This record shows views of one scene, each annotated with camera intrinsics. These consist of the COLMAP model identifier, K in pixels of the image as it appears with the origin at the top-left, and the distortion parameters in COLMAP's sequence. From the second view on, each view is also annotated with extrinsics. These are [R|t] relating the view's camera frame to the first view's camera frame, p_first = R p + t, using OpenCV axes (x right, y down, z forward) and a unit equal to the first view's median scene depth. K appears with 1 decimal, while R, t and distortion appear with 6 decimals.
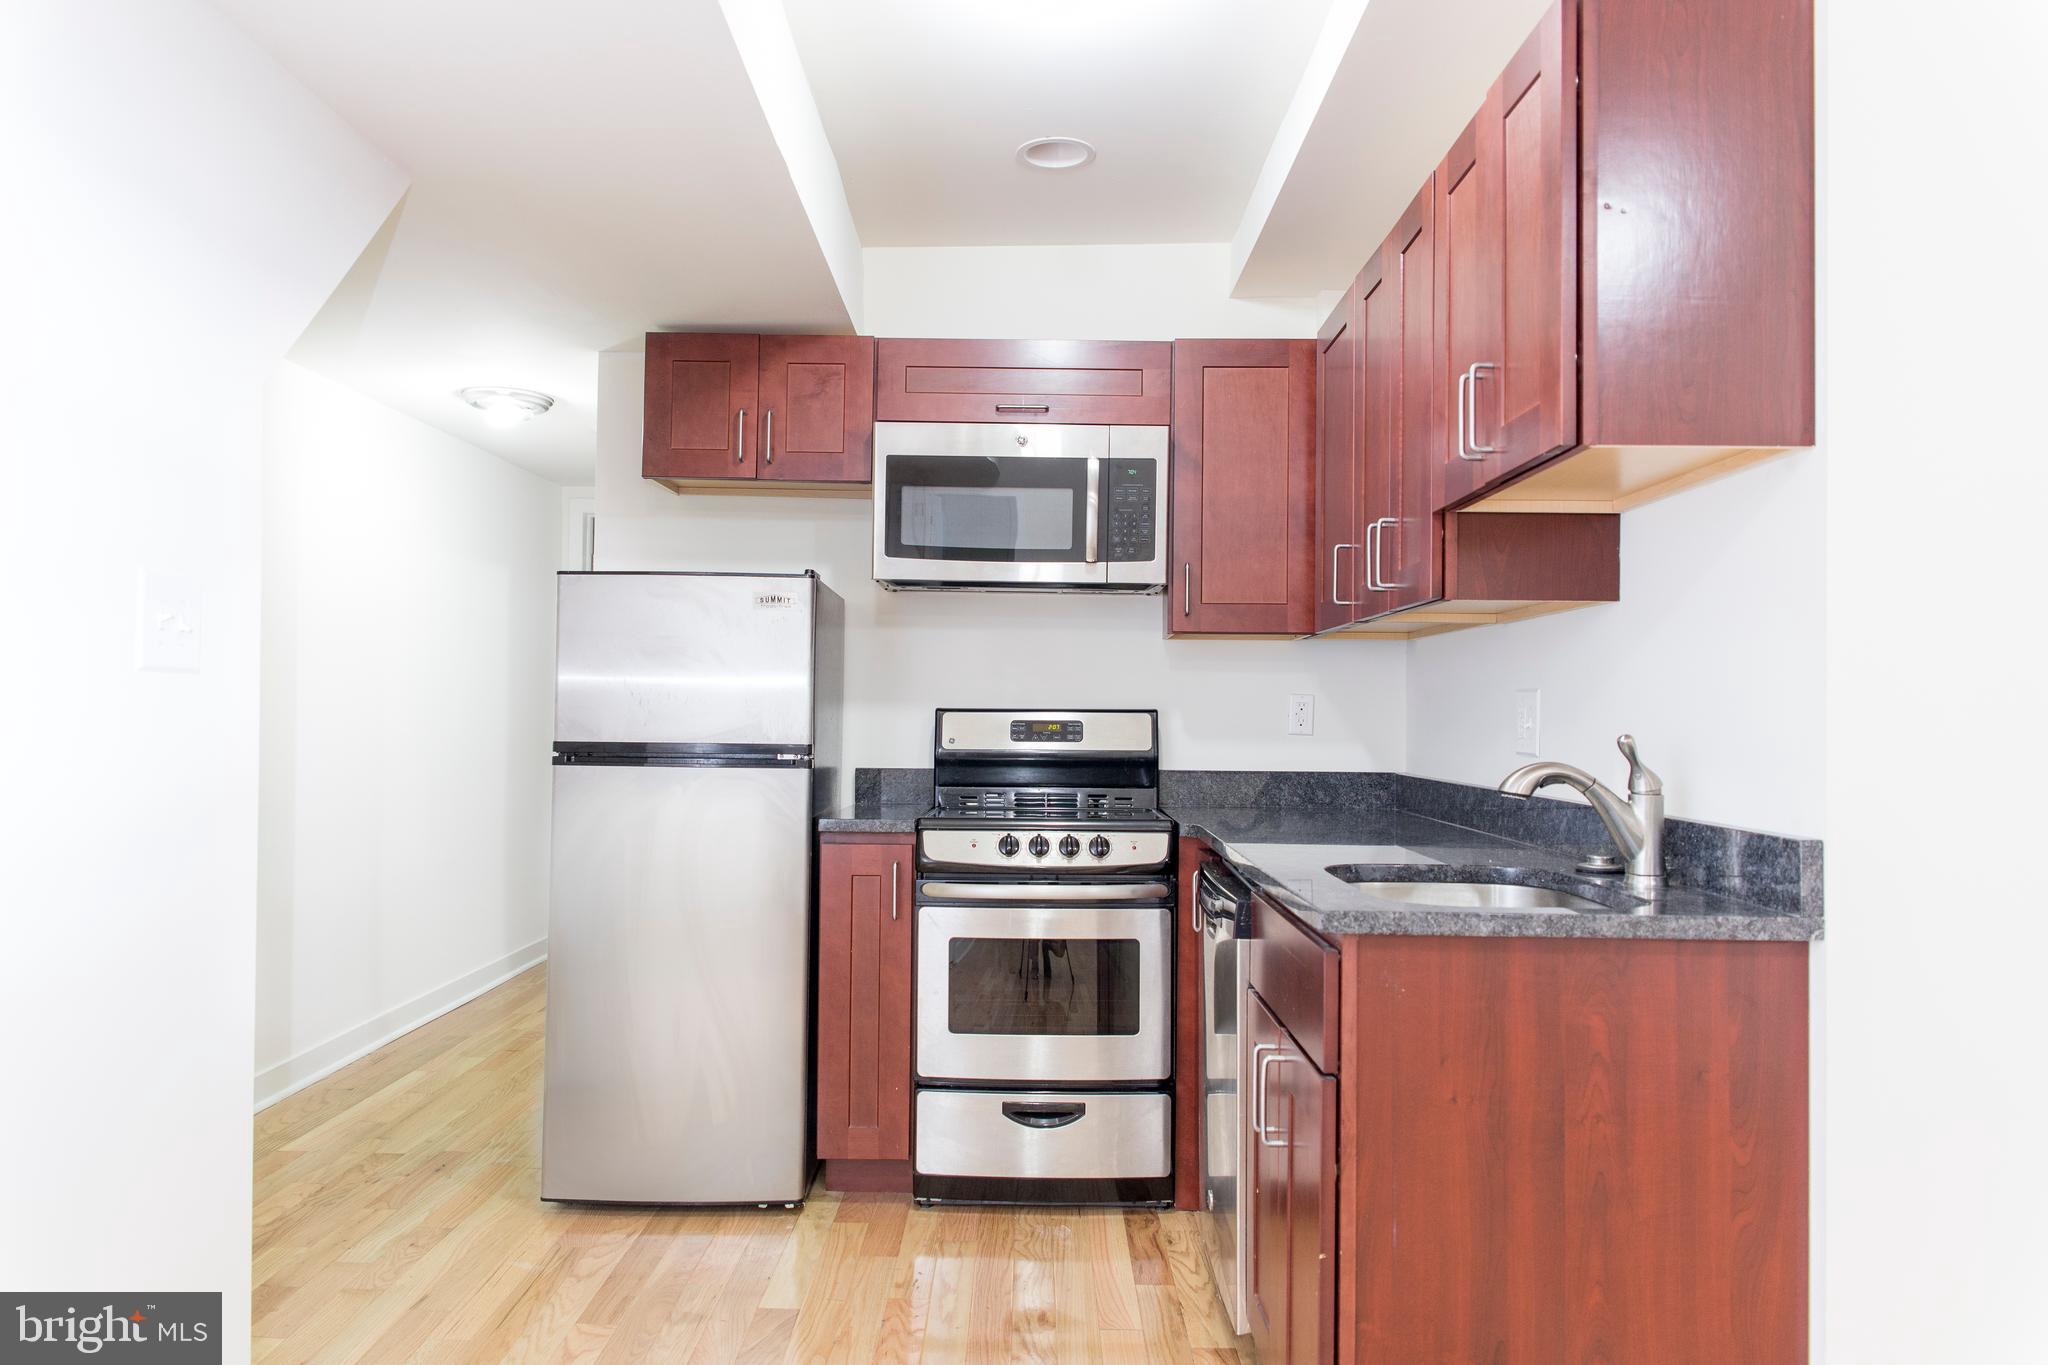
lens RADIAL K [[1370.2, 0, 1024.0], [0, 1370.2, 682.5], [0, 0, 1]] dist [0.000046, -0.001469]
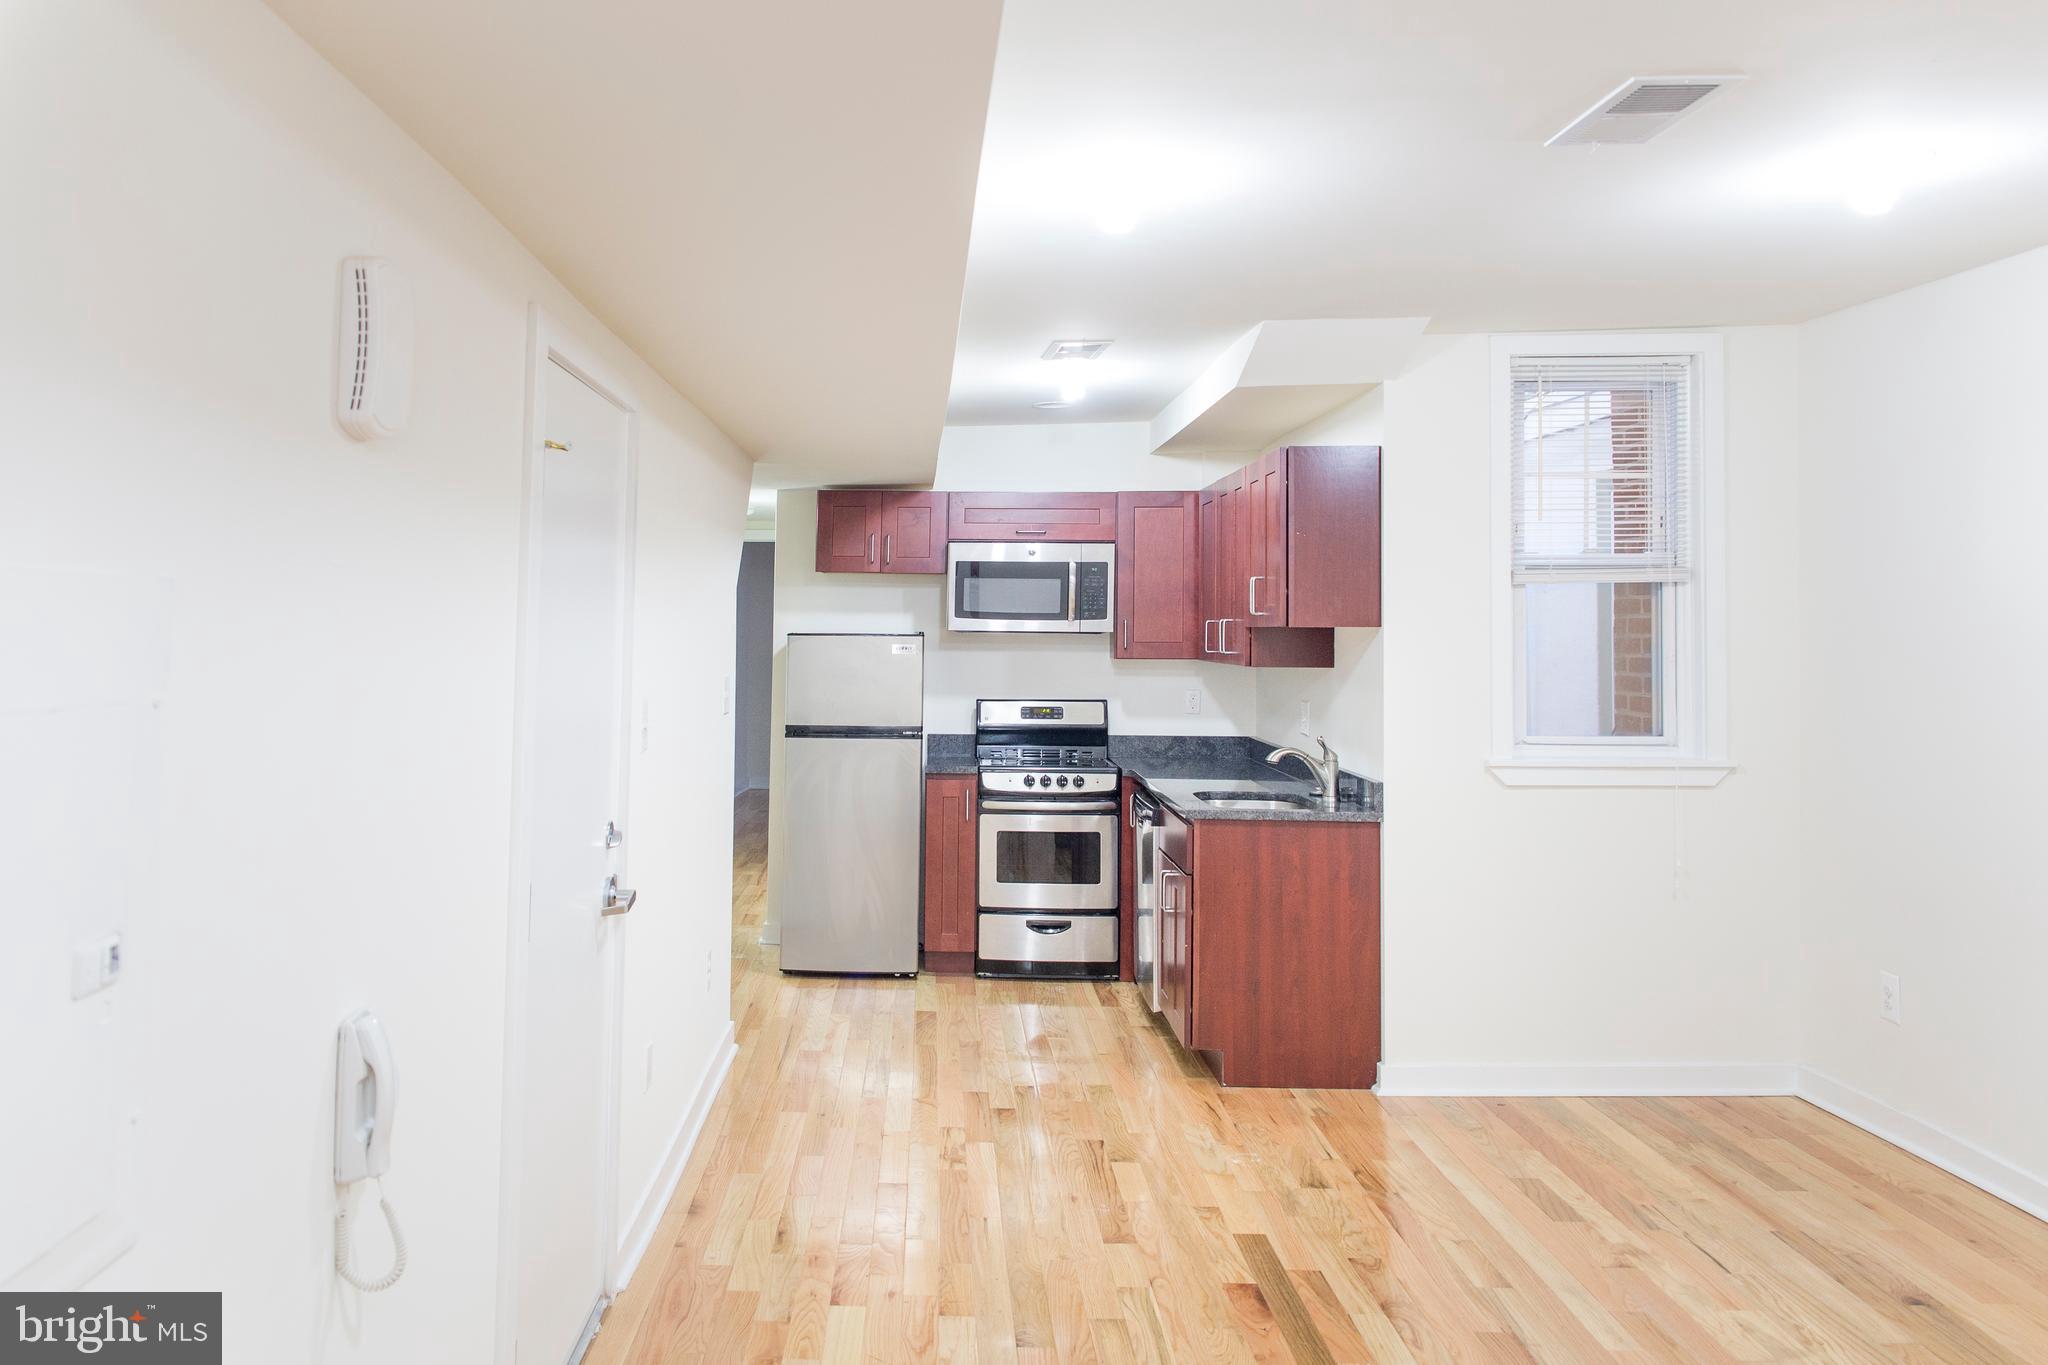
lens RADIAL K [[1446.2, 0, 899.4], [0, 1446.2, 591.1], [0, 0, 1]] dist [0.006782, 0.001755]
pose [[0.999748, -0.001271, -0.022399, -0.140536], [0.001162, 0.999987, -0.004889, -0.125568], [0.022405, 0.004862, 0.999737, -0.940053]]
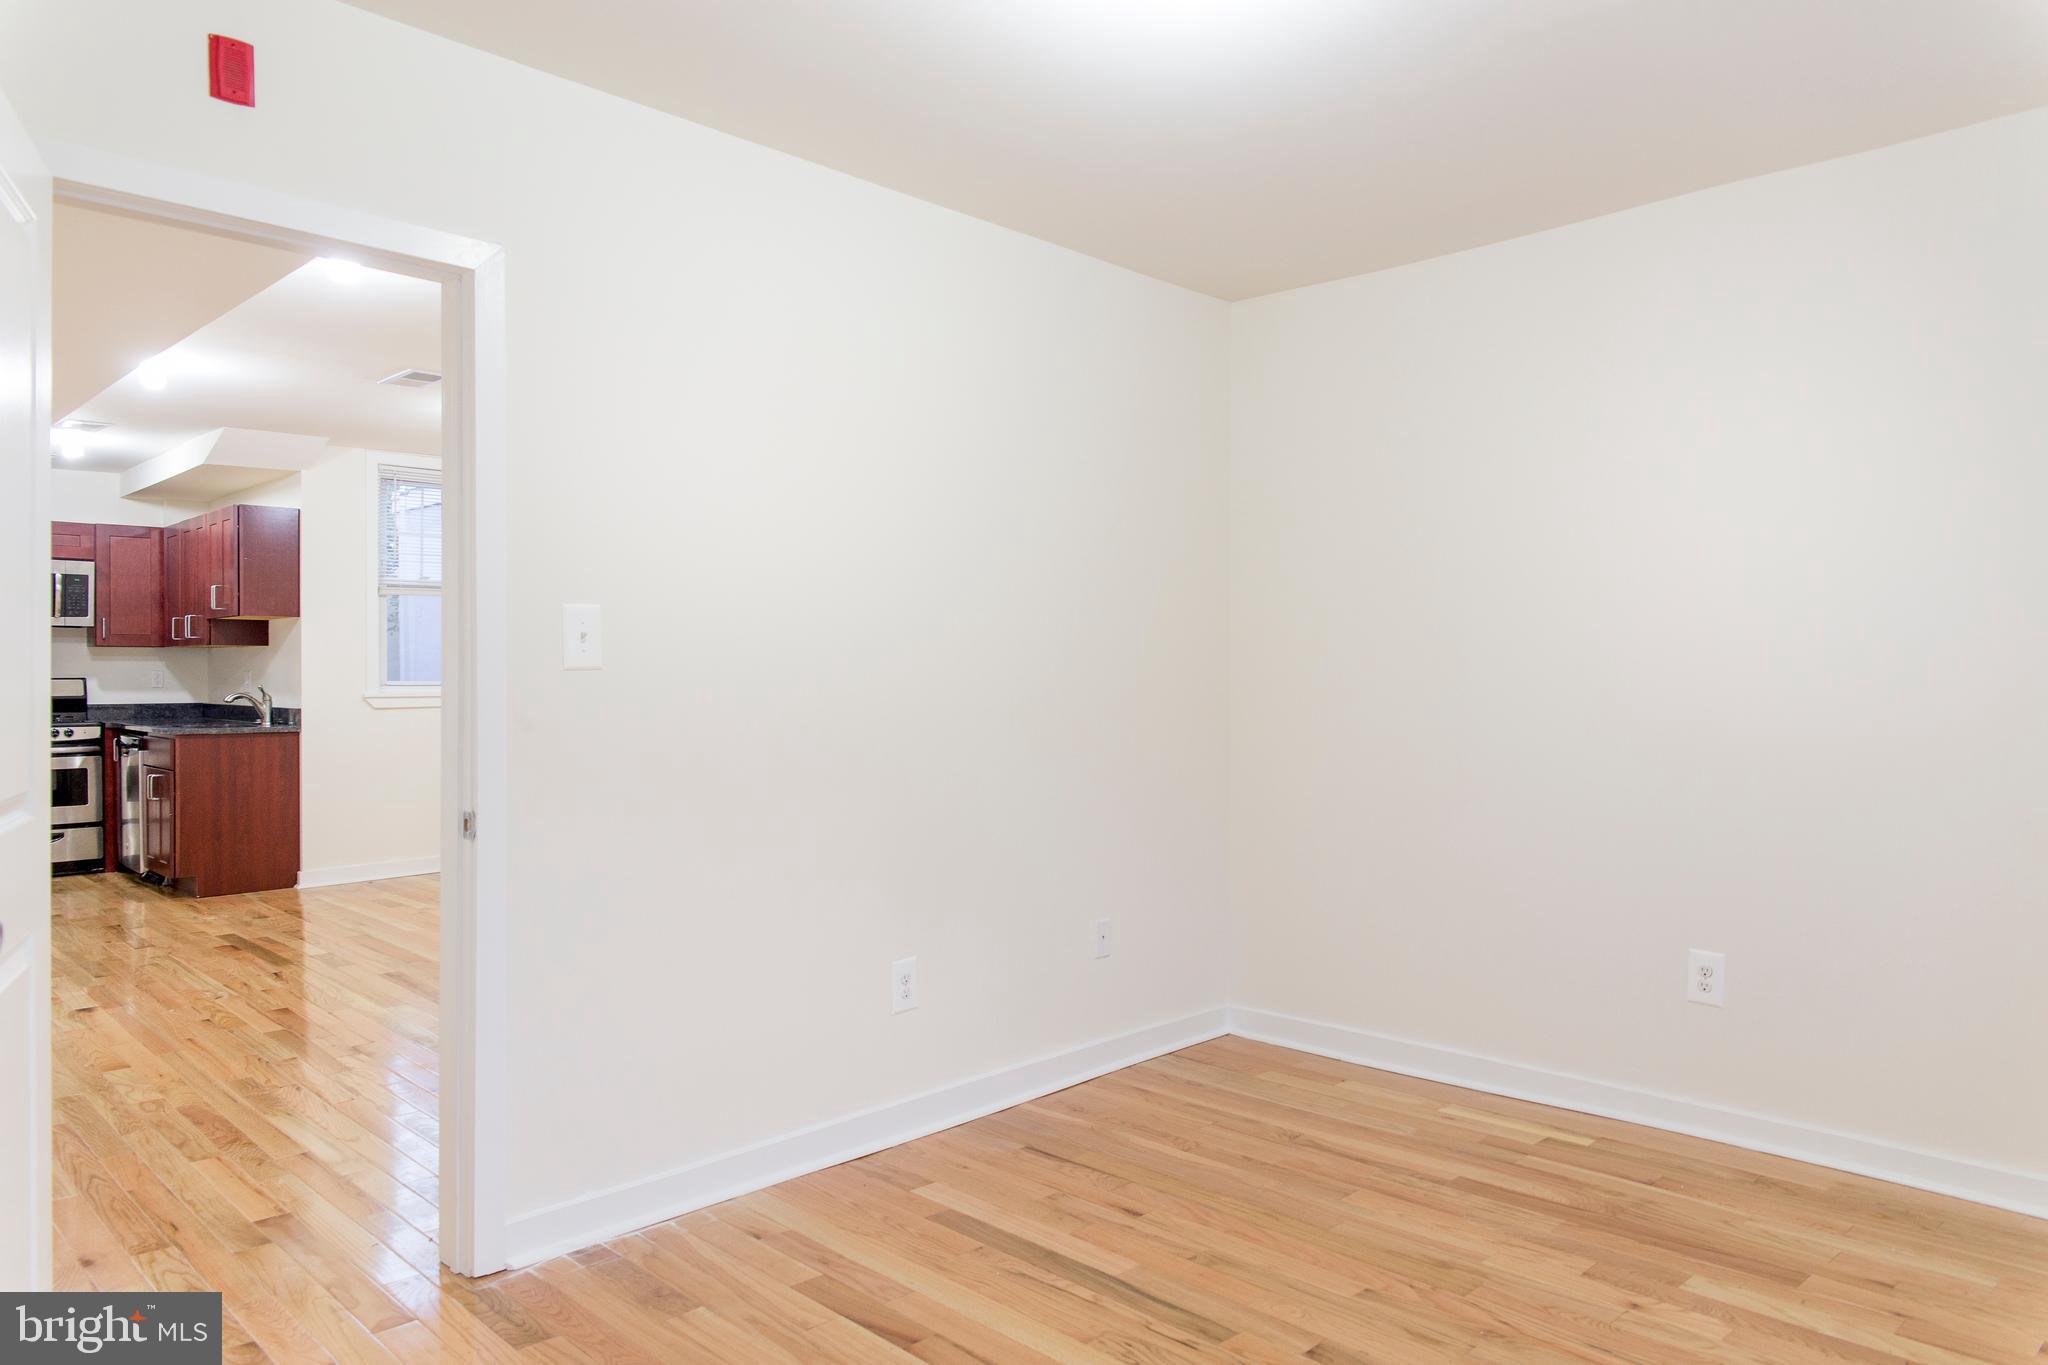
lens RADIAL K [[1334.3, 0, 1024.0], [0, 1334.3, 682.5], [0, 0, 1]] dist [-0.027190, -0.000218]
pose [[0.699616, -0.013210, 0.714397, -0.442844], [-0.009158, 0.999581, 0.027452, -0.055949], [-0.714460, -0.025748, 0.699202, -1.953189]]
